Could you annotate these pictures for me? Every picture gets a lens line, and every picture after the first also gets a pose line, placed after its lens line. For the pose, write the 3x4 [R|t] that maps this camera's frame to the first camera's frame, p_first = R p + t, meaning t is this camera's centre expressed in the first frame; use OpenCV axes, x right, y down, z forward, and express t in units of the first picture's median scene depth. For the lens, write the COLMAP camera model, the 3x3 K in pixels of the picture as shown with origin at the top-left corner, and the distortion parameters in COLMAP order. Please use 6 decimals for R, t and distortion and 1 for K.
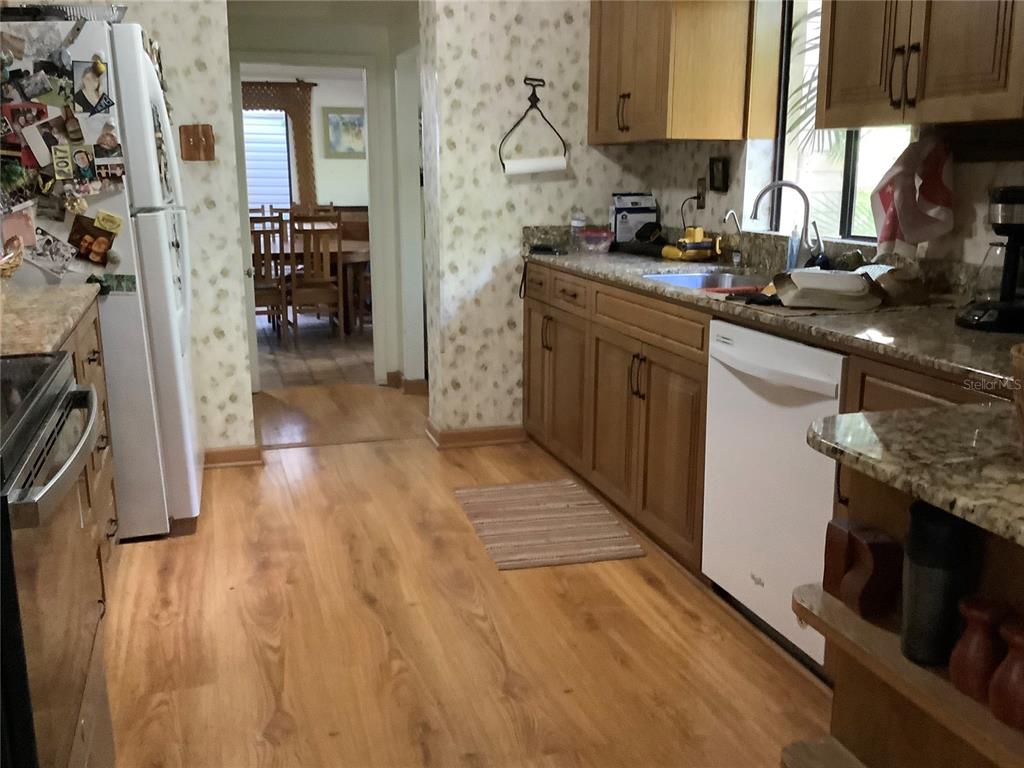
lens RADIAL K [[964.4, 0, 510.6], [0, 964.4, 384.7], [0, 0, 1]] dist [-0.002342, 0.000000]
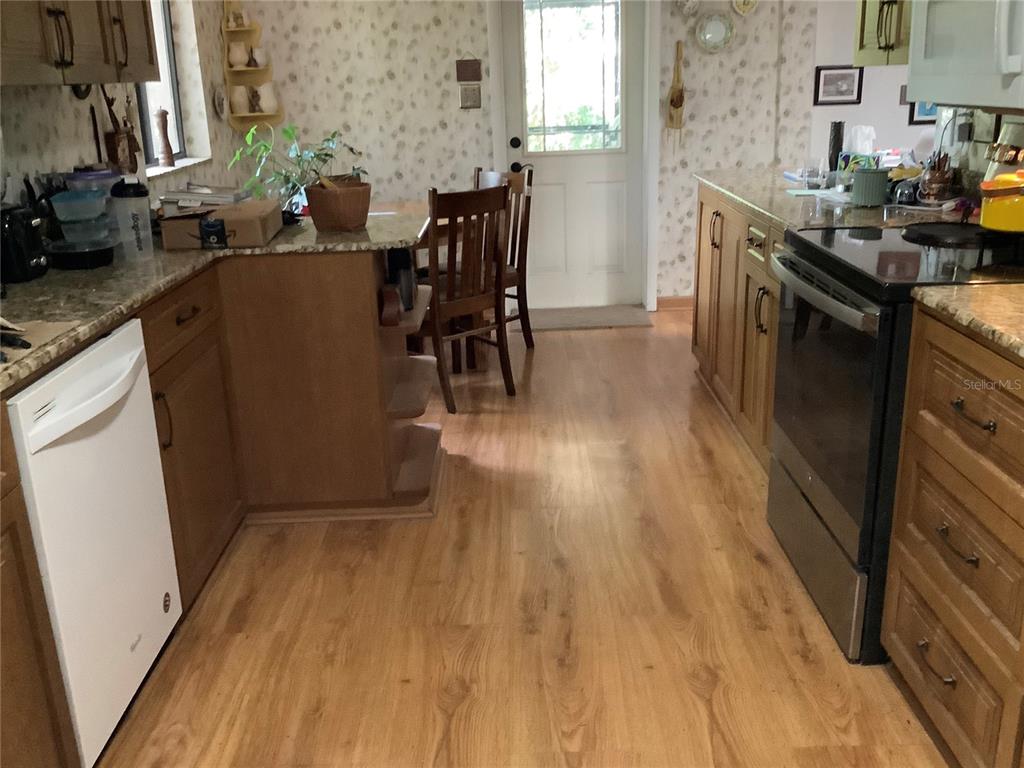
lens RADIAL K [[964.4, 0, 511.8], [0, 964.4, 383.4], [0, 0, 1]] dist [-0.002342, 0.000000]
pose [[-0.955304, -0.062281, 0.288990, -0.304921], [0.093815, 0.863158, 0.496142, -0.407901], [-0.280344, 0.501078, -0.818736, 1.641995]]
